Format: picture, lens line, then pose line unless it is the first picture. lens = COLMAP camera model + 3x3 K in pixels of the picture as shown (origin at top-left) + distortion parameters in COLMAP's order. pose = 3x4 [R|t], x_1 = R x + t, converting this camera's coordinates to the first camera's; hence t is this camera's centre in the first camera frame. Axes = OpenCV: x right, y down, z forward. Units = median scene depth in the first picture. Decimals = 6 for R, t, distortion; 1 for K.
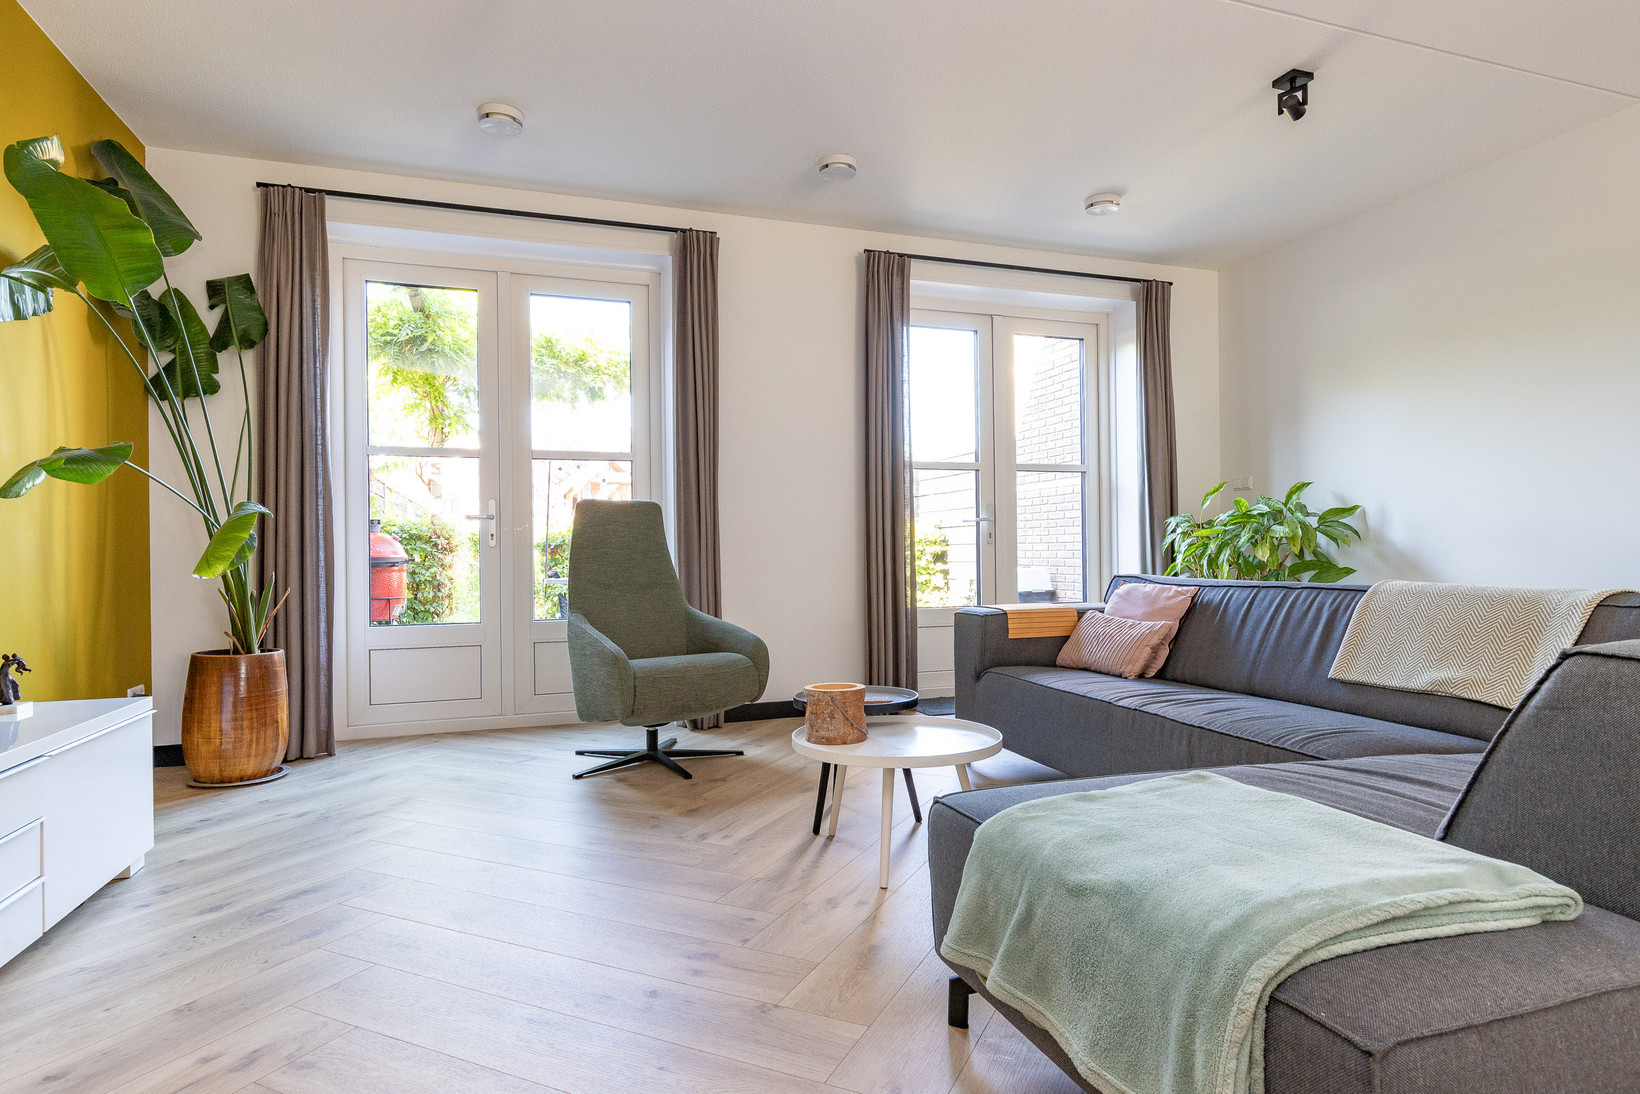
lens RADIAL K [[896.3, 0, 820.0], [0, 896.3, 547.0], [0, 0, 1]] dist [0.001469, 0.000108]
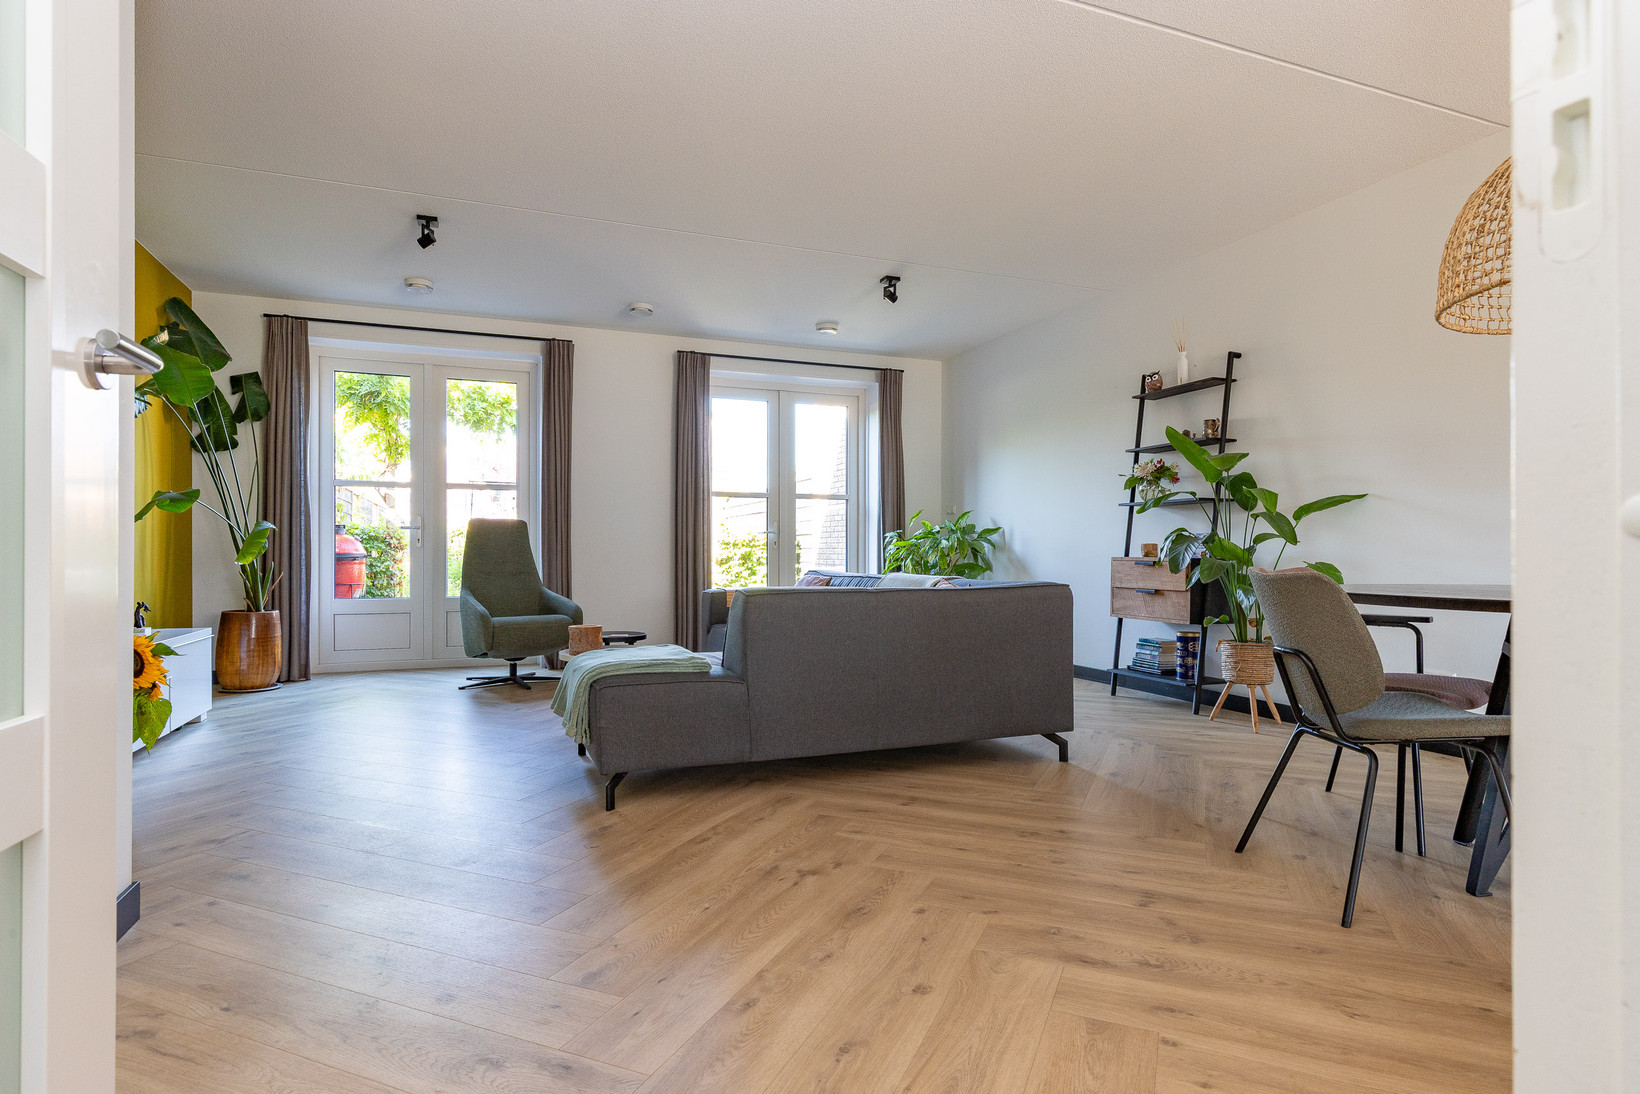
lens RADIAL K [[862.8, 0, 816.9], [0, 862.8, 550.8], [0, 0, 1]] dist [0.001503, 0.000345]
pose [[0.999210, 0.012353, 0.037762, 0.273900], [-0.012474, 0.999918, 0.002981, -0.007835], [-0.037722, -0.003449, 0.999282, -0.521416]]
